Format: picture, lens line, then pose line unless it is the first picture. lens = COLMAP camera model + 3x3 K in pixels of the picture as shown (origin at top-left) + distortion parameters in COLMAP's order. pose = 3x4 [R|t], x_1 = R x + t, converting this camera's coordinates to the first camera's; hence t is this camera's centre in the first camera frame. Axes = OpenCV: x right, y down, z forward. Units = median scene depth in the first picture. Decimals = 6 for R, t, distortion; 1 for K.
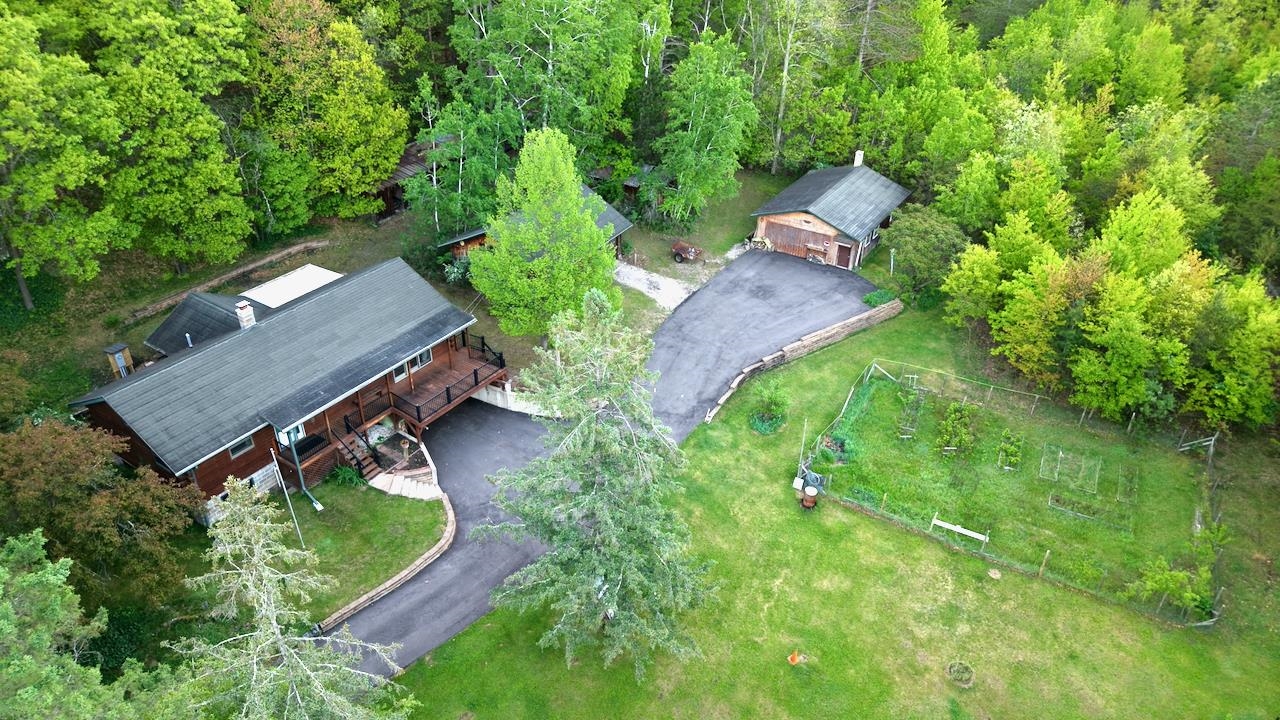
lens RADIAL K [[851.6, 0, 640.0], [0, 851.6, 360.0], [0, 0, 1]] dist [0.000268, -0.024827]
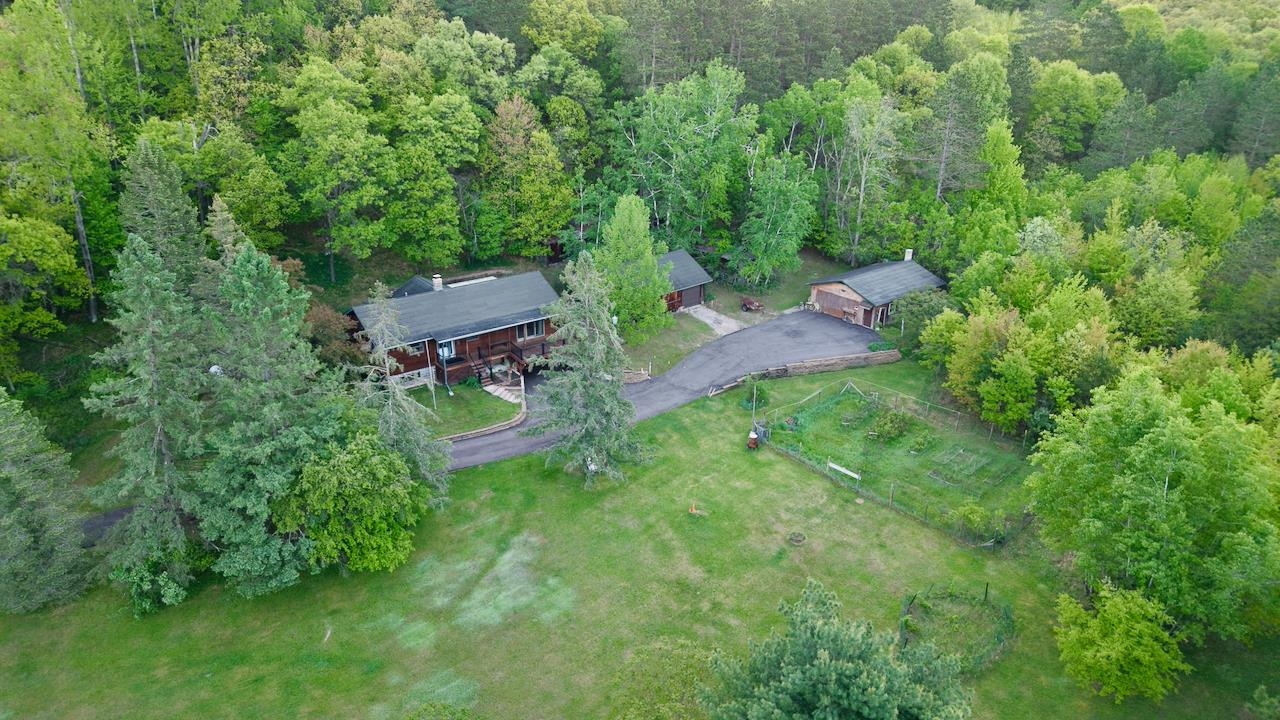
lens RADIAL K [[851.6, 0, 640.0], [0, 851.6, 360.0], [0, 0, 1]] dist [0.000268, -0.024827]
pose [[0.947740, 0.116922, -0.296847, 0.378862], [-0.165808, 0.975413, -0.145178, 0.236420], [0.272574, 0.186811, 0.943825, -0.401860]]
